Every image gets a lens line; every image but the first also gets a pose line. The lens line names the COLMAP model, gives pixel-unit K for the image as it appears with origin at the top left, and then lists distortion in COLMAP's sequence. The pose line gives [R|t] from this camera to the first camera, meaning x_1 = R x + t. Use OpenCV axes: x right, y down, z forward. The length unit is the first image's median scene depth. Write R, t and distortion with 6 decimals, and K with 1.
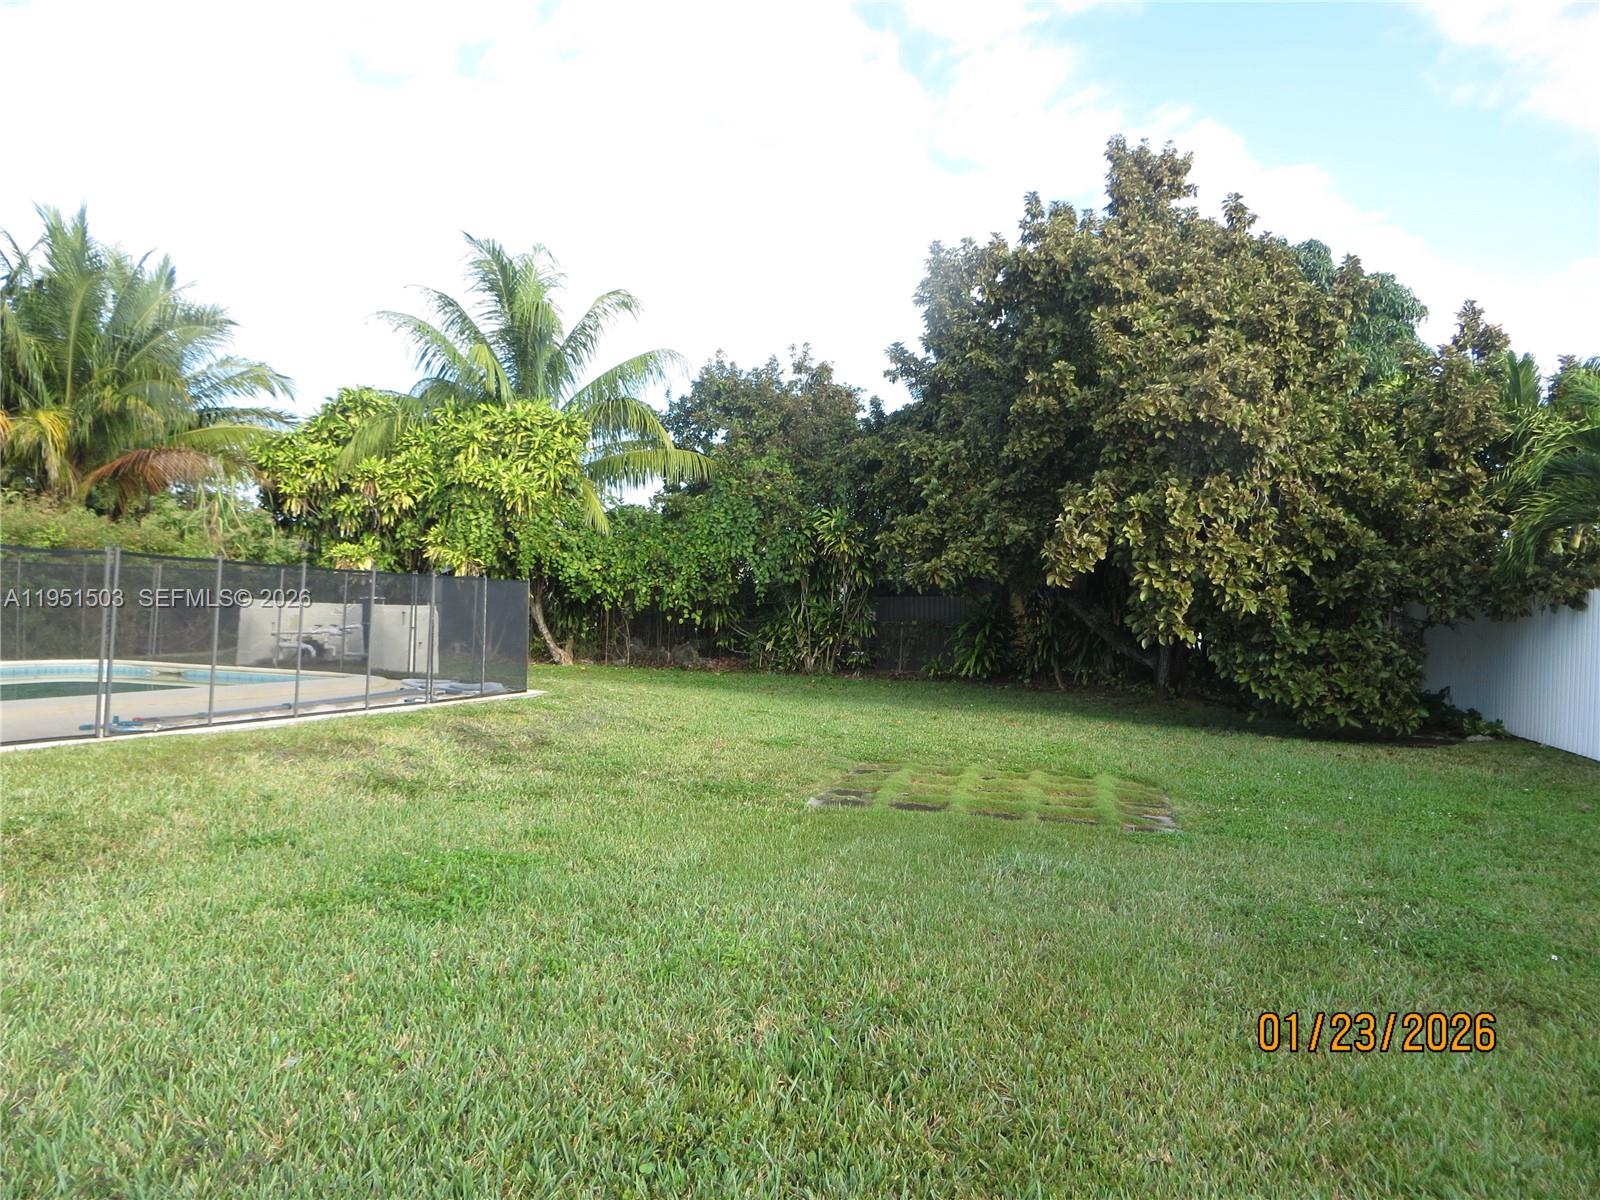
lens RADIAL K [[1194.6, 0, 793.5], [0, 1194.6, 589.0], [0, 0, 1]] dist [-0.012176, -0.001795]
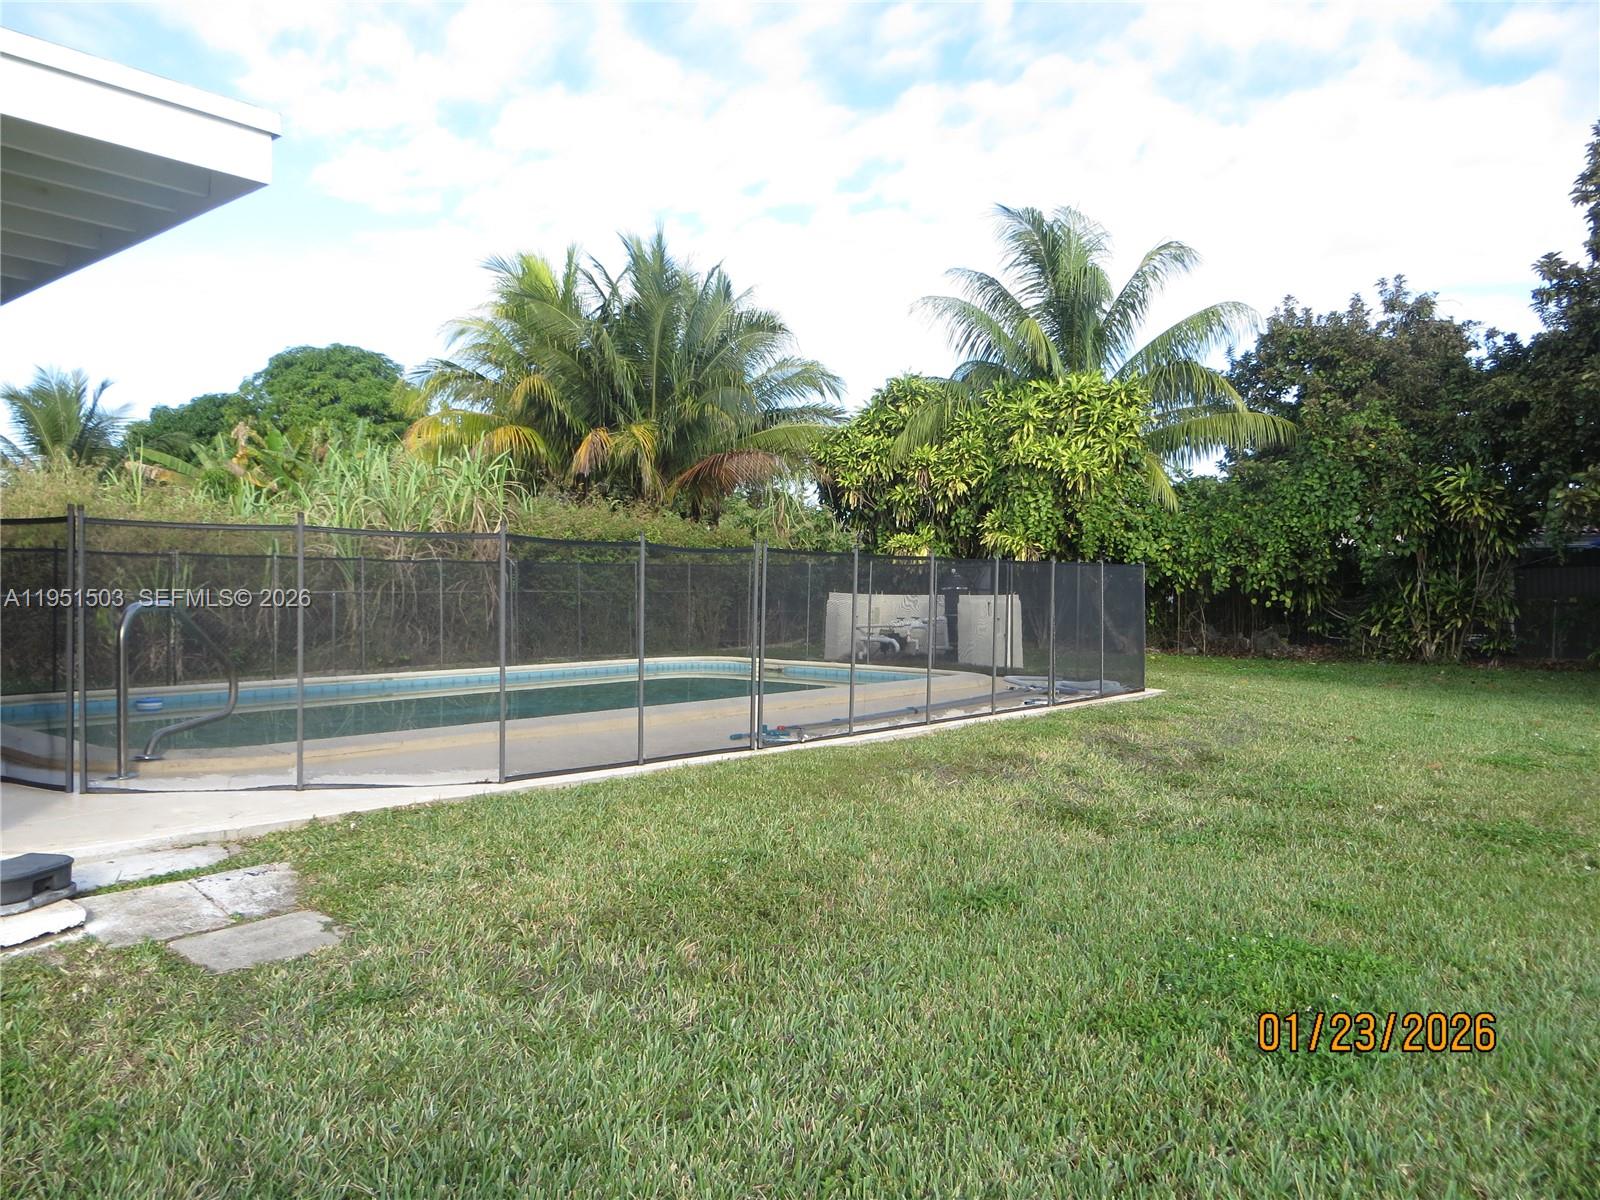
lens RADIAL K [[1194.6, 0, 799.1], [0, 1194.6, 598.5], [0, 0, 1]] dist [-0.012176, -0.001795]
pose [[0.914820, -0.023582, -0.403173, -0.054495], [0.032495, 0.999355, 0.015279, -0.002046], [0.402552, -0.027079, 0.914996, 0.051075]]
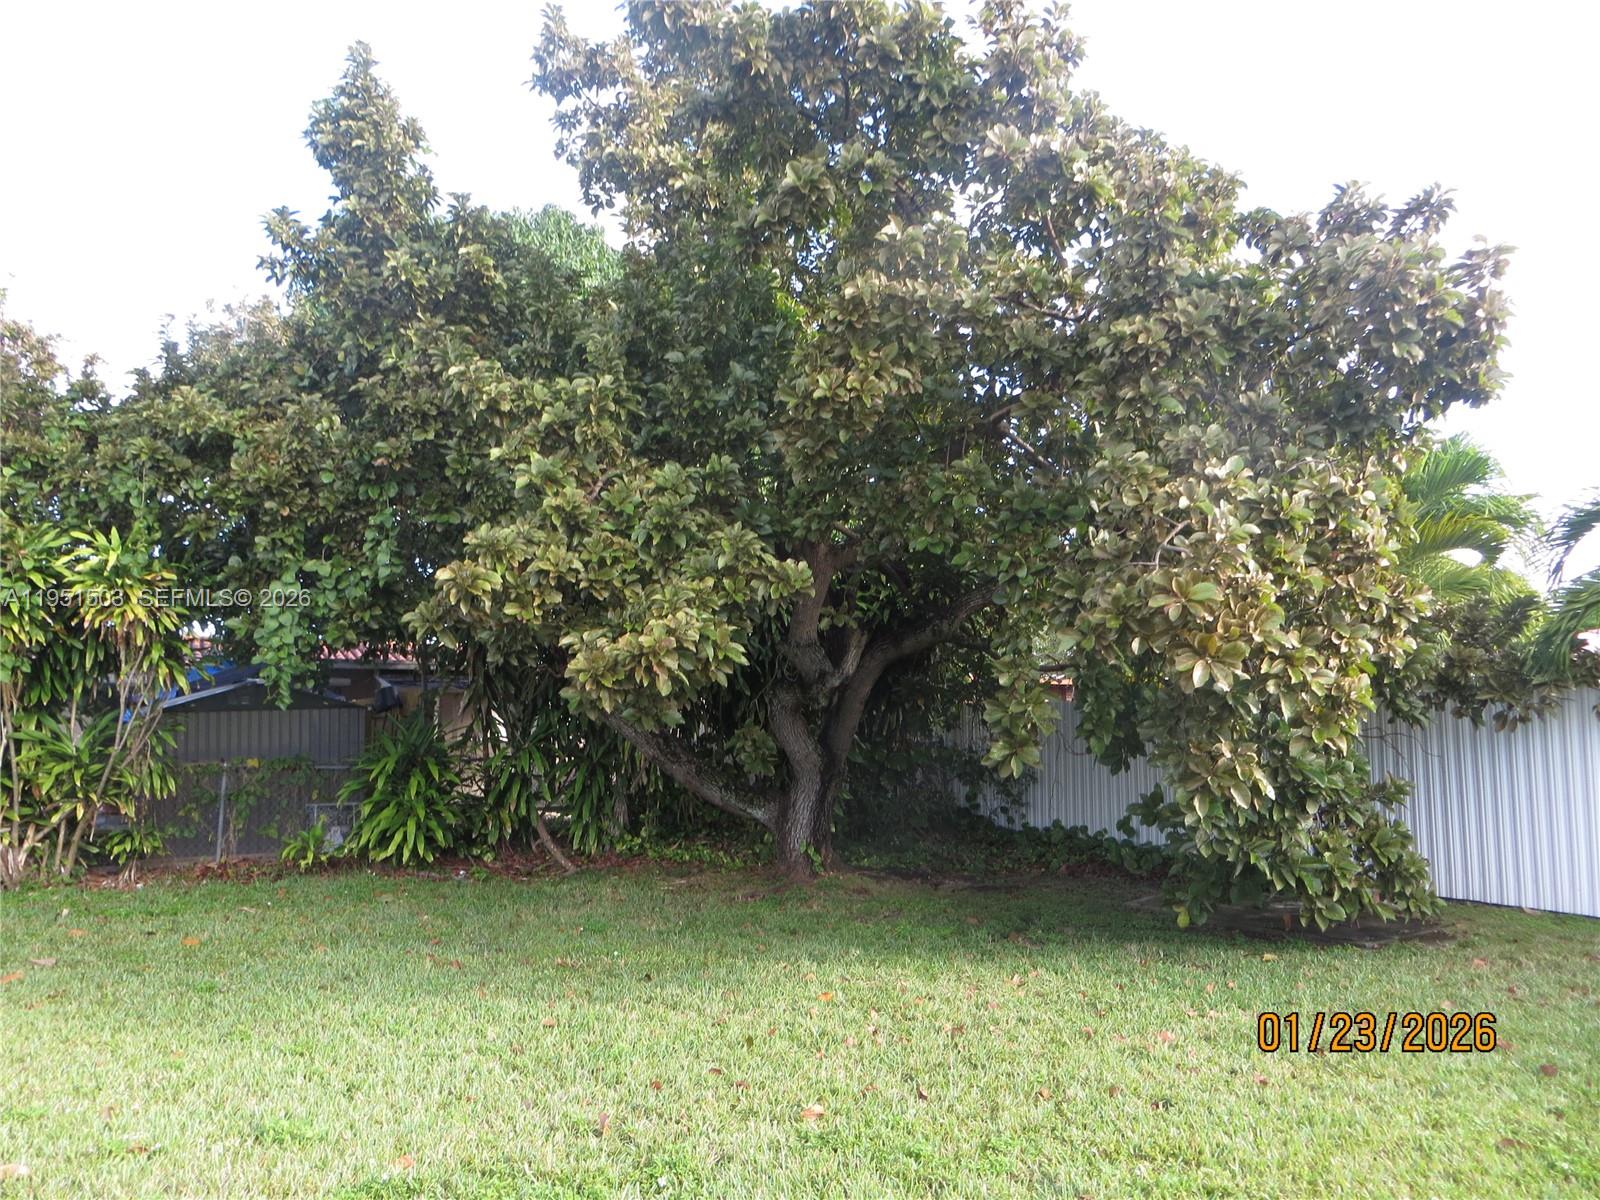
lens RADIAL K [[1194.6, 0, 803.2], [0, 1194.6, 590.1], [0, 0, 1]] dist [-0.012176, -0.001795]
pose [[0.723115, 0.040235, 0.689555, -0.086889], [0.015419, 0.997113, -0.074349, -0.004360], [-0.690556, 0.064395, 0.720407, 0.452561]]
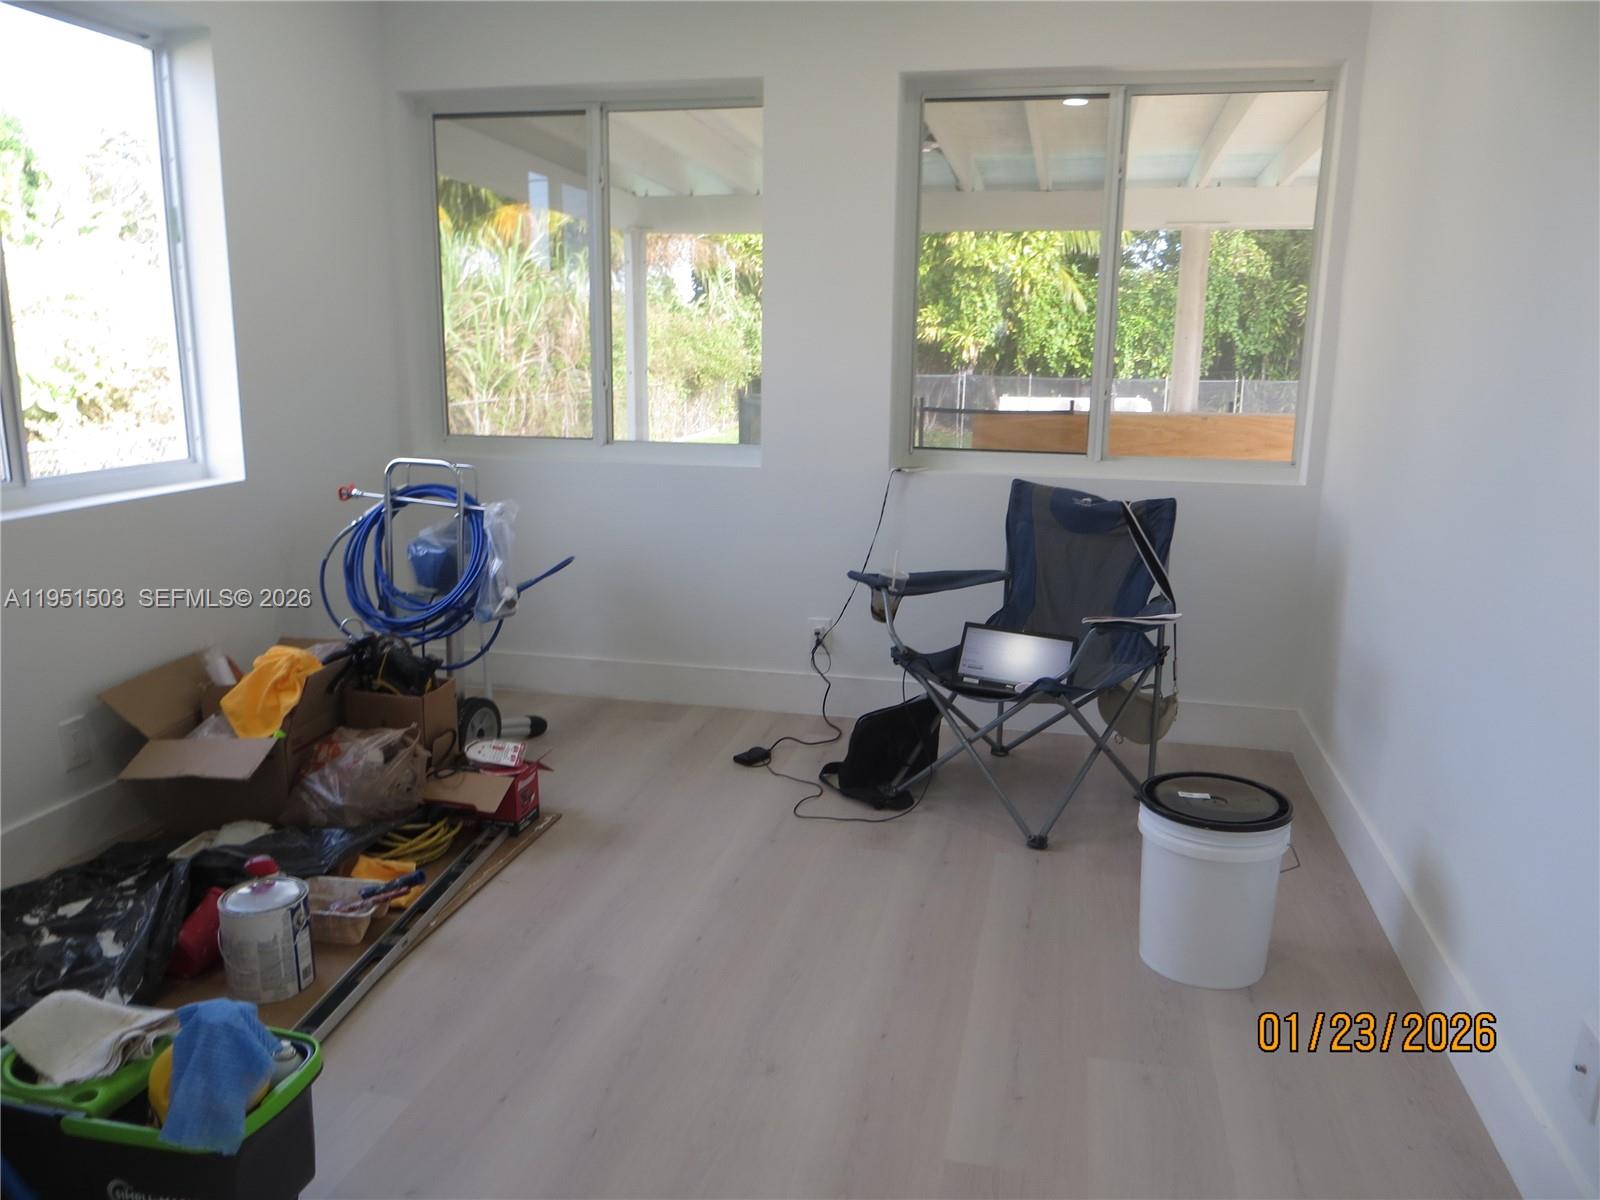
lens RADIAL K [[1194.6, 0, 798.4], [0, 1194.6, 604.7], [0, 0, 1]] dist [-0.012176, -0.001795]
pose [[0.998579, -0.034723, 0.040423, -0.468108], [0.024264, 0.971633, 0.235245, -0.048367], [-0.047444, -0.233930, 0.971095, -0.091295]]
